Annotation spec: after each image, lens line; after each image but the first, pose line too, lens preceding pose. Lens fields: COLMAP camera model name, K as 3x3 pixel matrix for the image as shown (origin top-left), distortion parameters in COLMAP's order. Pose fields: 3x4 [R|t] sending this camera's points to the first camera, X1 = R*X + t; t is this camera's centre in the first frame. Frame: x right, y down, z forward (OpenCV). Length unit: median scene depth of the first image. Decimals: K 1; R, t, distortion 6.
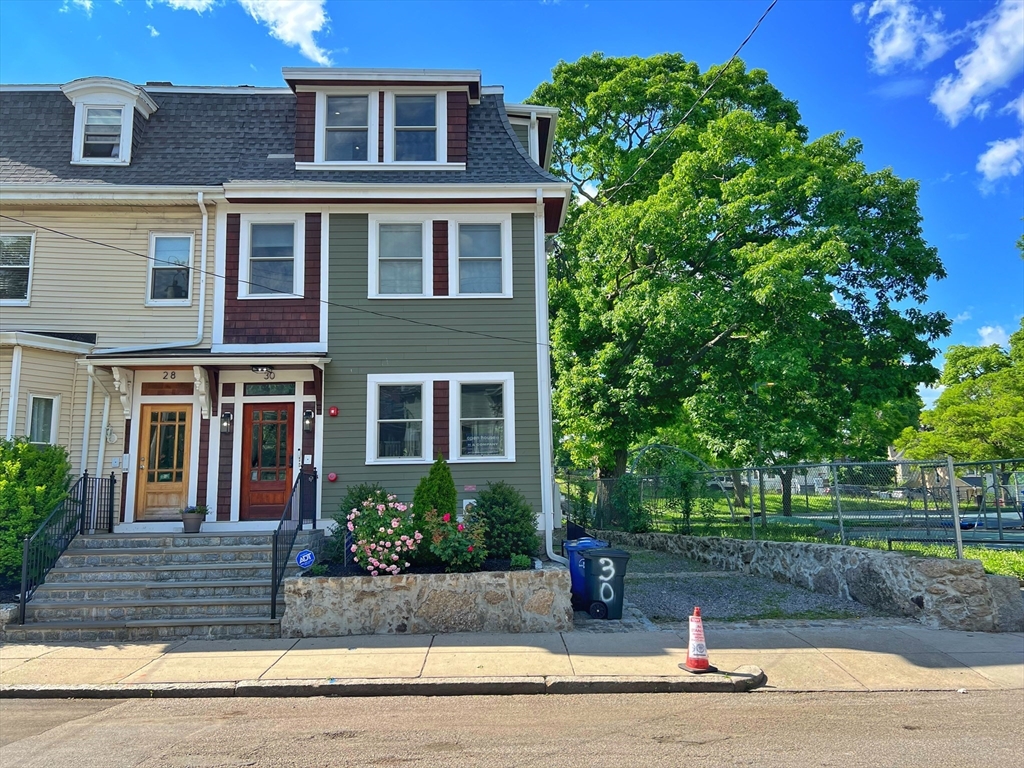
lens RADIAL K [[774.3, 0, 508.9], [0, 774.3, 383.0], [0, 0, 1]] dist [0.045457, -0.062168]
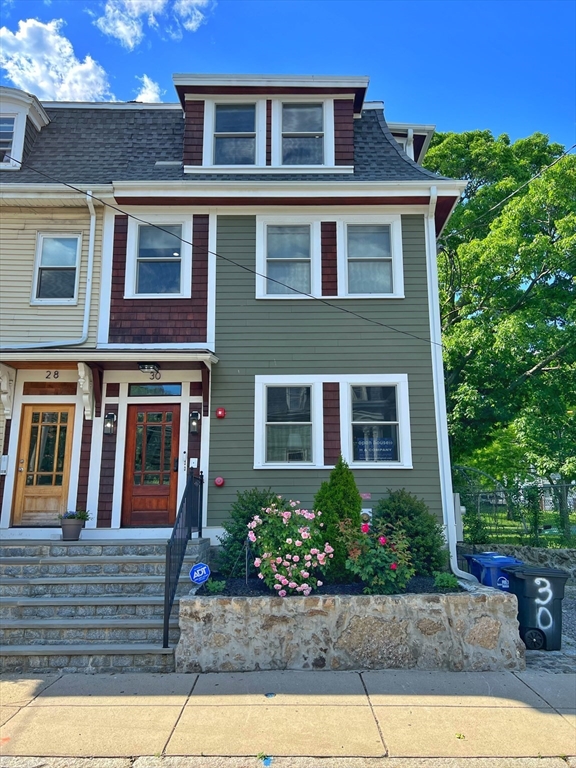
lens RADIAL K [[580.7, 0, 289.2], [0, 580.7, 387.9], [0, 0, 1]] dist [0.045457, -0.062168]
pose [[0.999647, 0.007111, -0.025592, -0.122343], [-0.008657, 0.998113, -0.060790, 0.048138], [0.025111, 0.060990, 0.997822, 0.282938]]
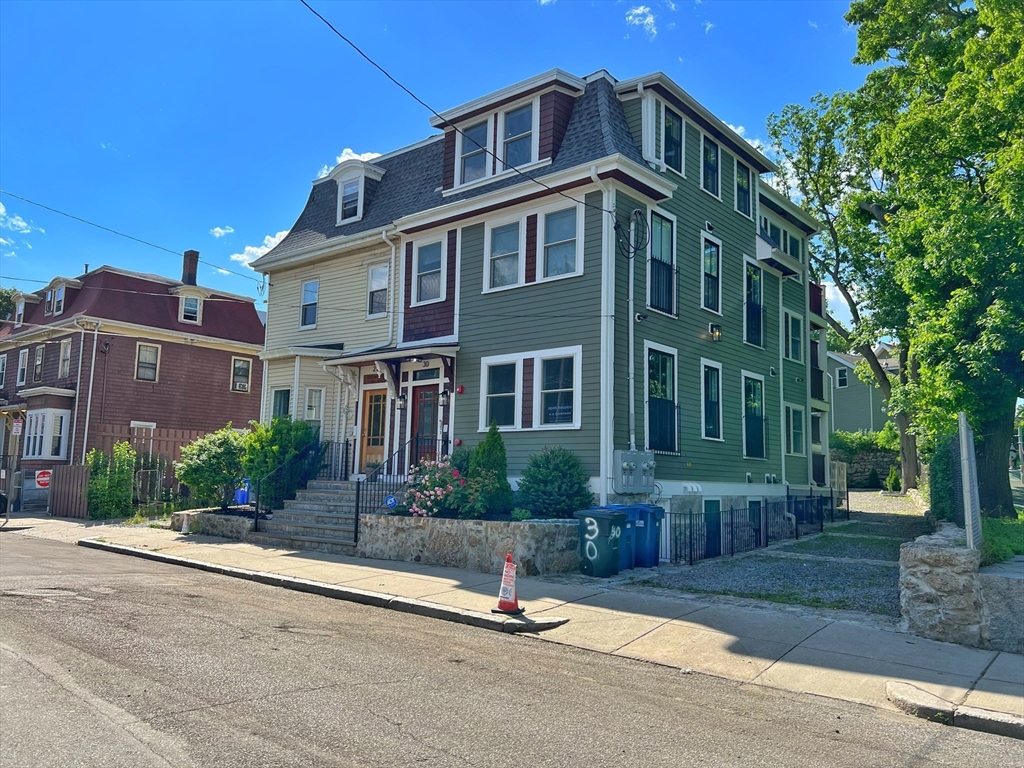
lens RADIAL K [[774.3, 0, 505.3], [0, 774.3, 388.2], [0, 0, 1]] dist [0.045457, -0.062168]
pose [[0.740275, -0.047058, -0.670655, 0.646120], [0.066680, 0.997768, 0.003591, 0.034571], [0.668989, -0.047378, 0.741760, 0.136204]]
